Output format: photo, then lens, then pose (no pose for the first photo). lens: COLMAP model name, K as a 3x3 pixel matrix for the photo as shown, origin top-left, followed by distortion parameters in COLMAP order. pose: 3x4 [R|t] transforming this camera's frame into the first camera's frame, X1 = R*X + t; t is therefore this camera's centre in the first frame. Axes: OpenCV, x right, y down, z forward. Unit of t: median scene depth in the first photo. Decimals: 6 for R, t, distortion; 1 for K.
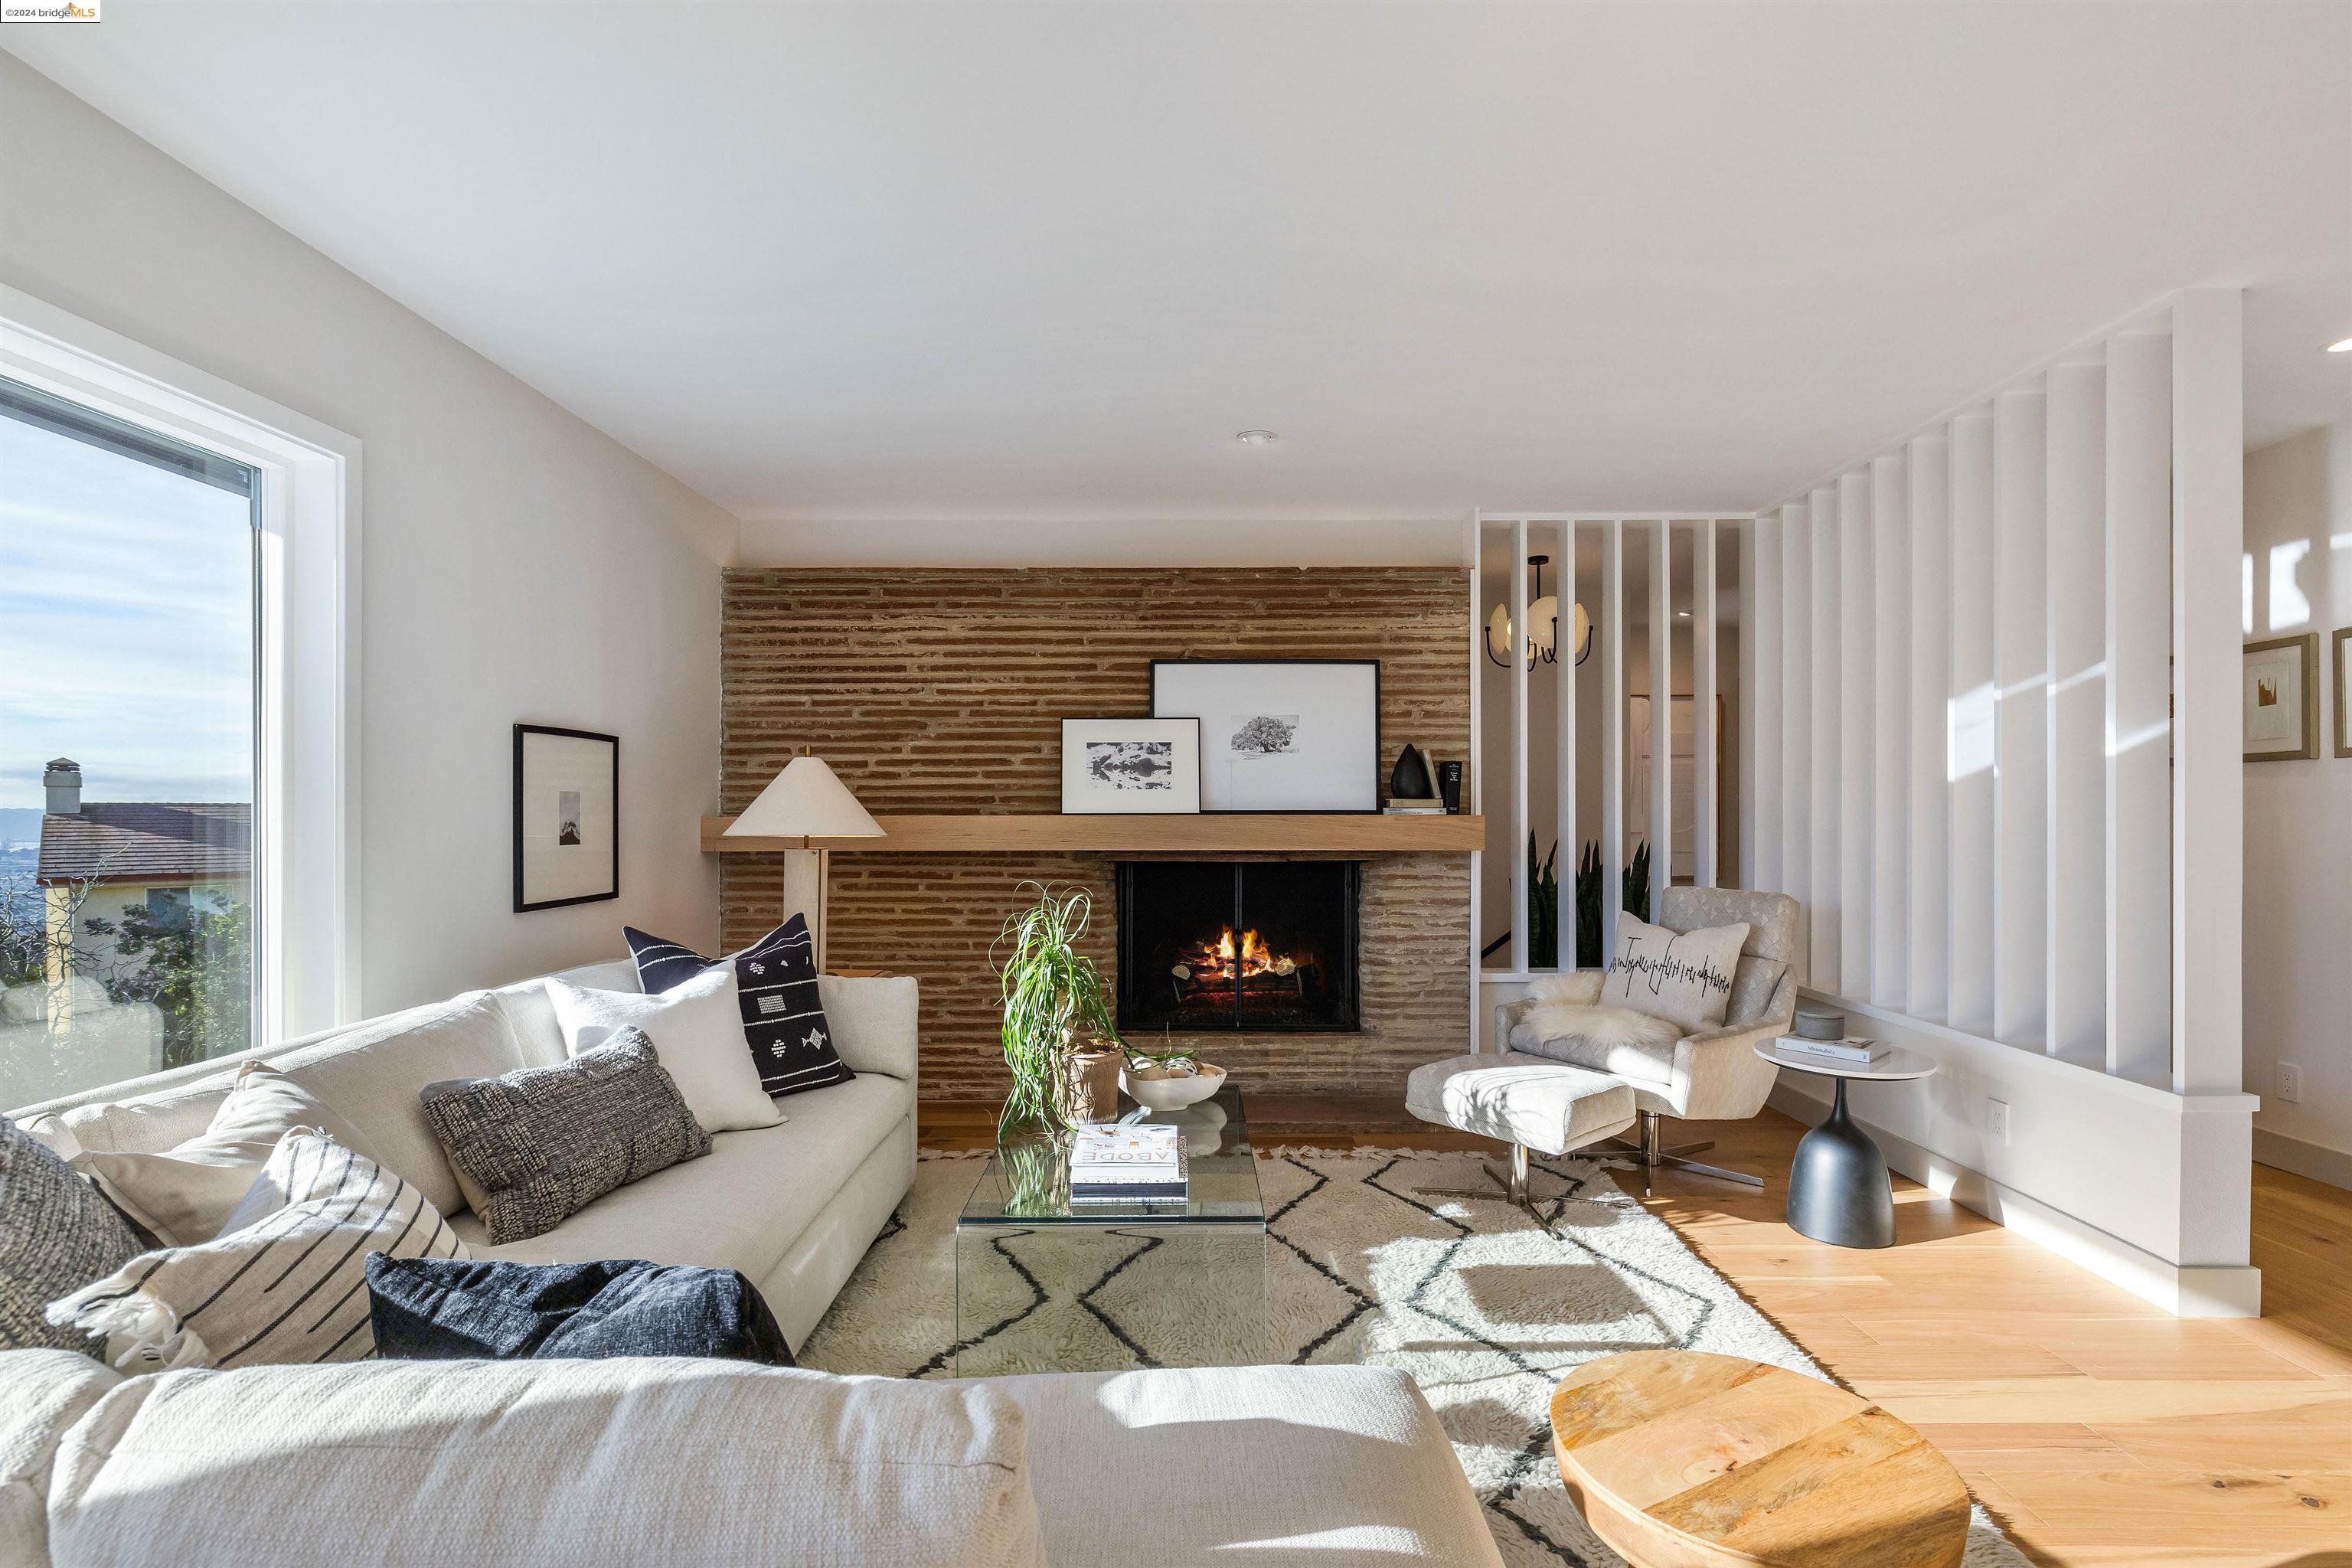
lens RADIAL K [[1097.1, 0, 1186.7], [0, 1097.1, 817.8], [0, 0, 1]] dist [-0.003966, 0.000063]
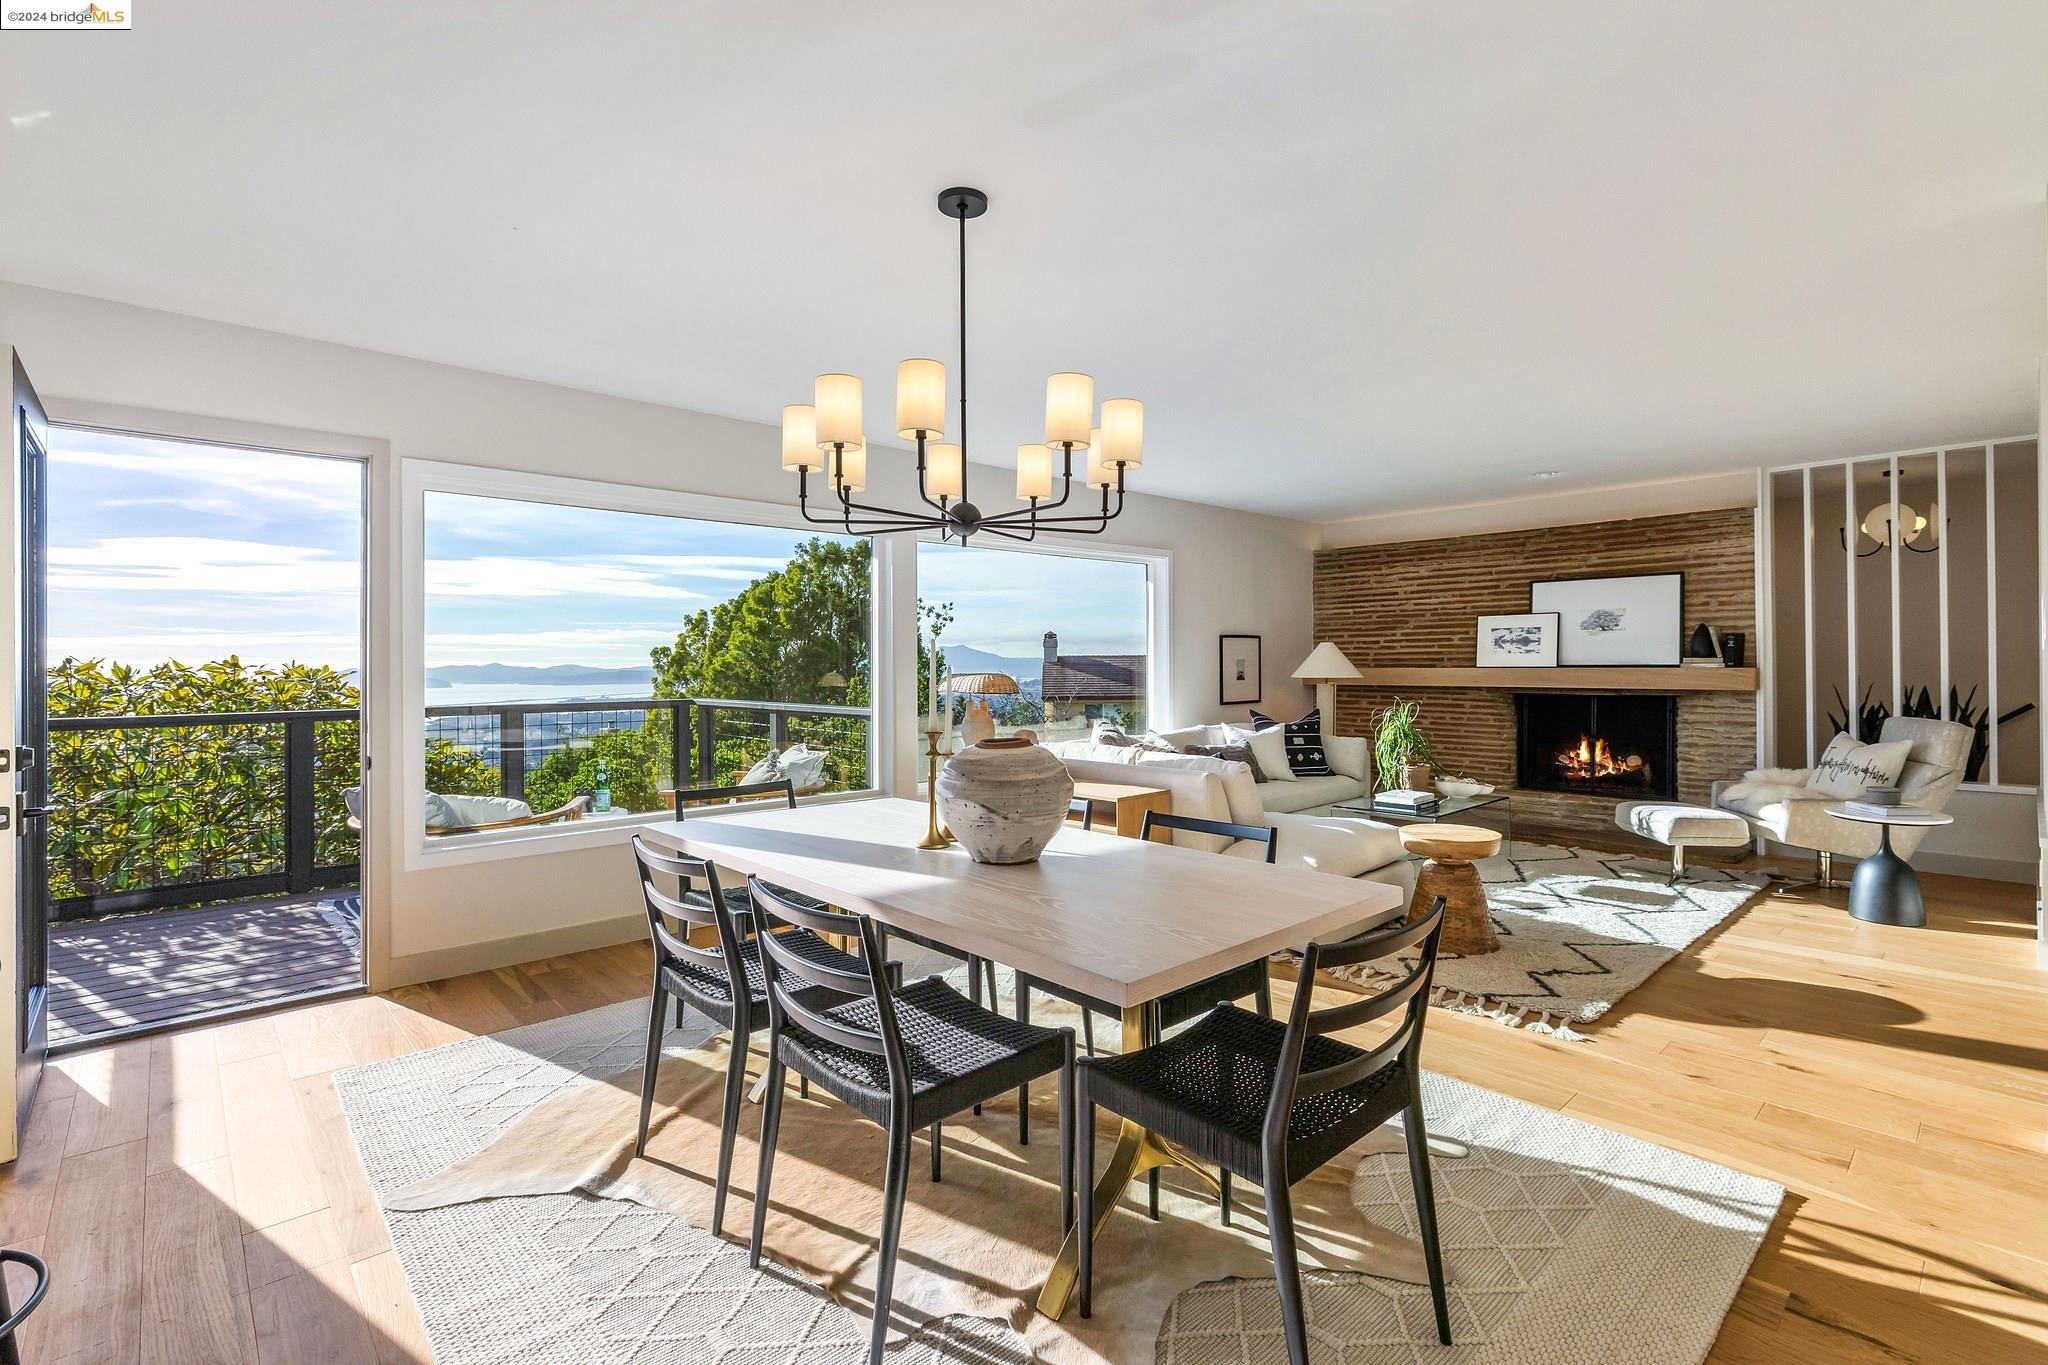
lens RADIAL K [[933.5, 0, 1018.1], [0, 933.5, 656.6], [0, 0, 1]] dist [-0.003160, 0.000135]
pose [[0.678648, -0.008215, -0.734417, 0.515270], [0.003857, 0.999964, -0.007621, -0.011802], [0.734453, 0.002340, 0.678655, -0.647097]]
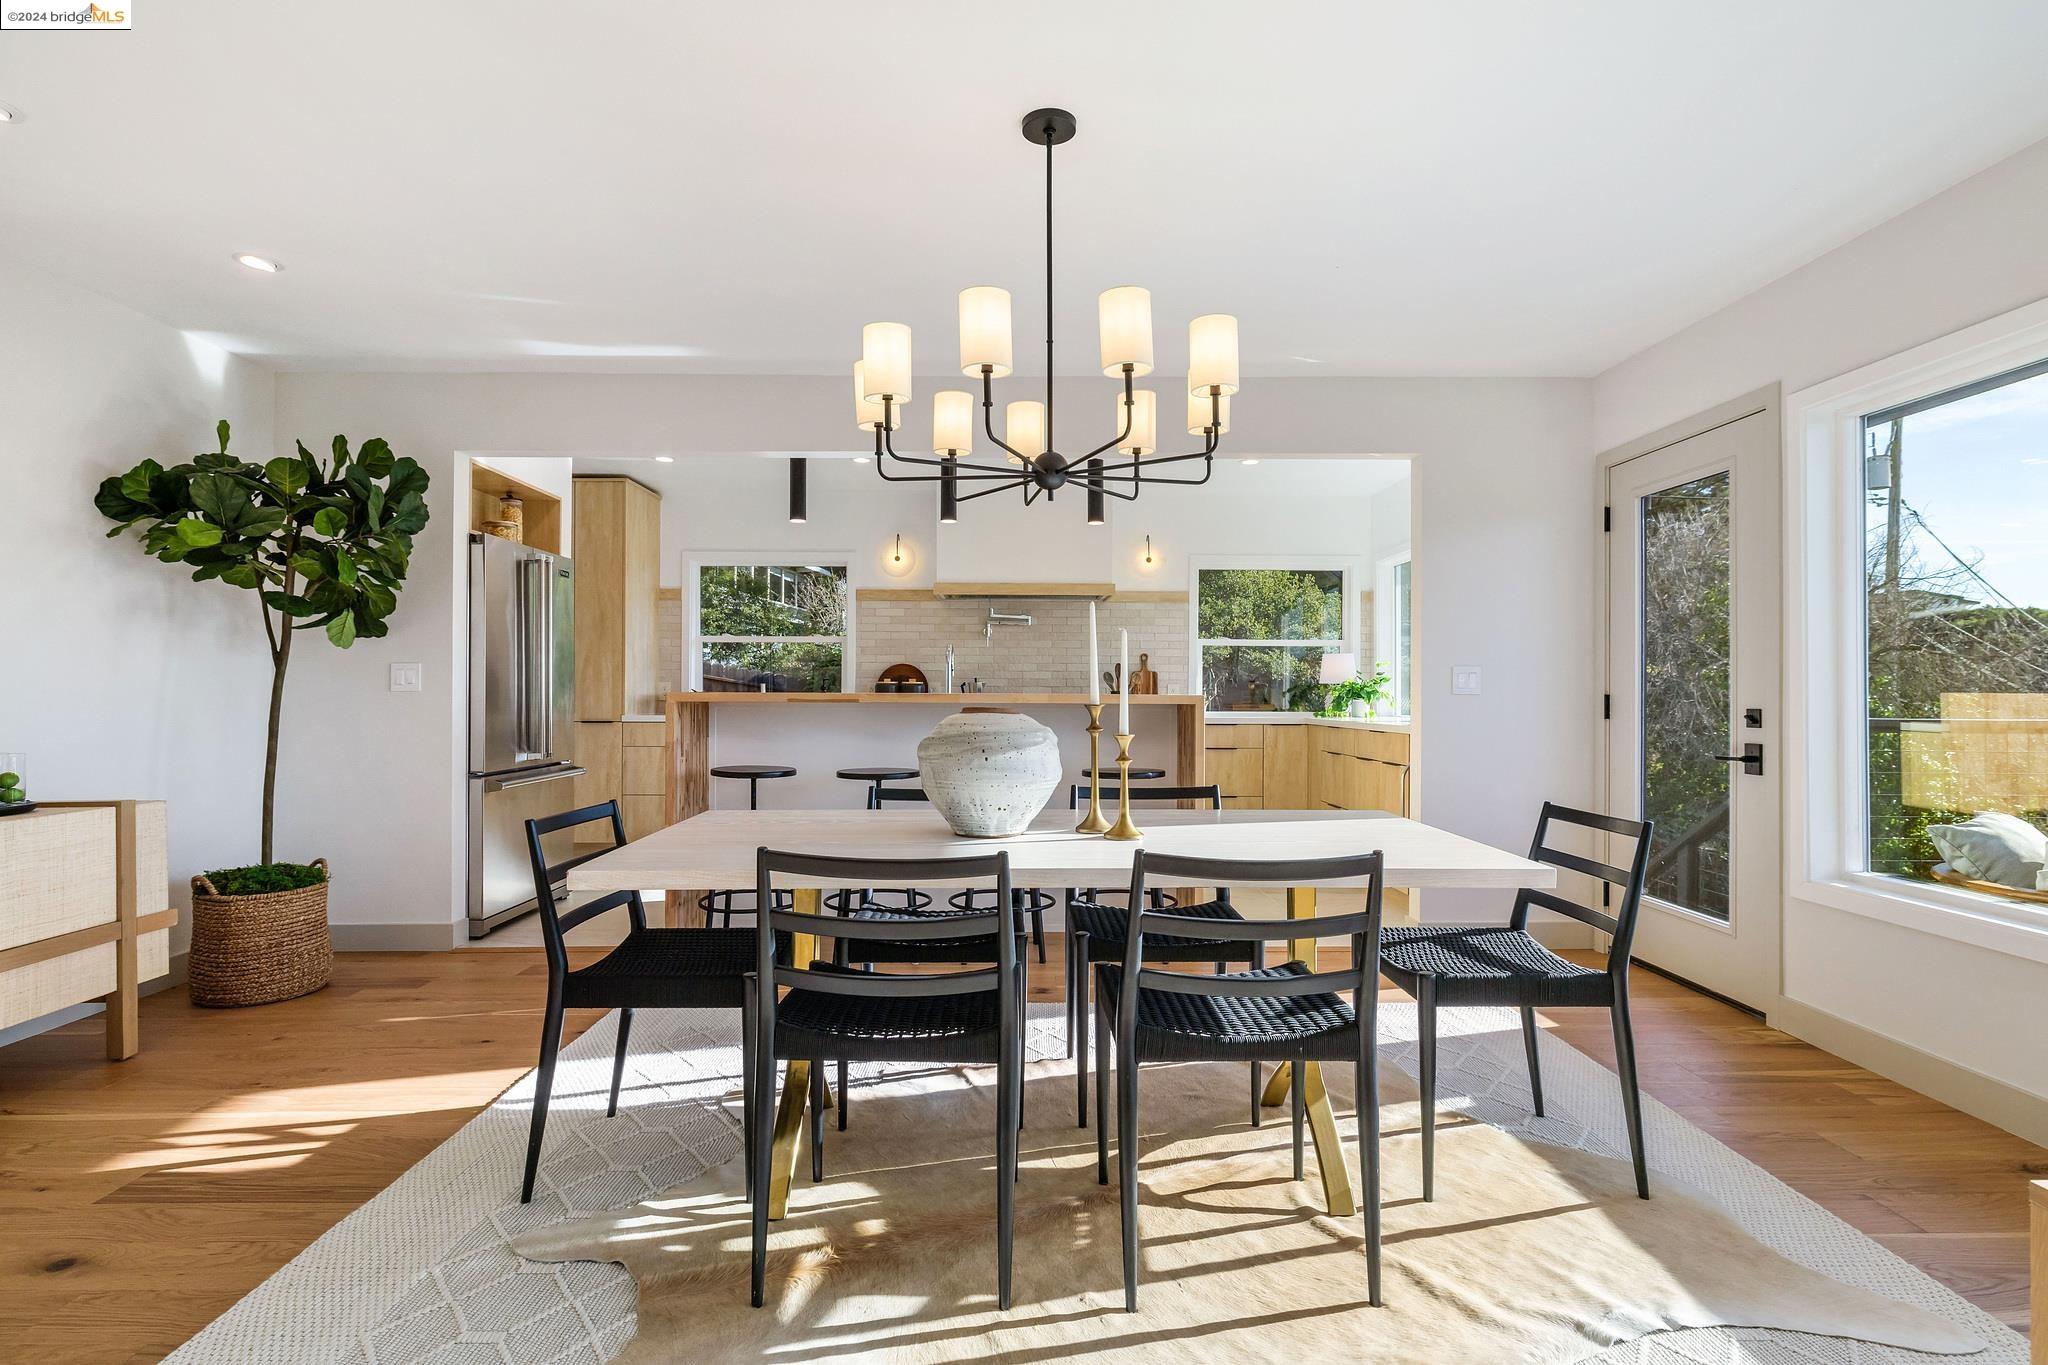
lens RADIAL K [[1025.4, 0, 1031.1], [0, 1025.4, 690.2], [0, 0, 1]] dist [-0.001238, 0.000189]
pose [[-0.999787, -0.002140, -0.020512, 0.125924], [-0.002119, 0.999997, -0.001040, 0.020886], [0.020514, -0.000996, -0.999789, 0.224060]]
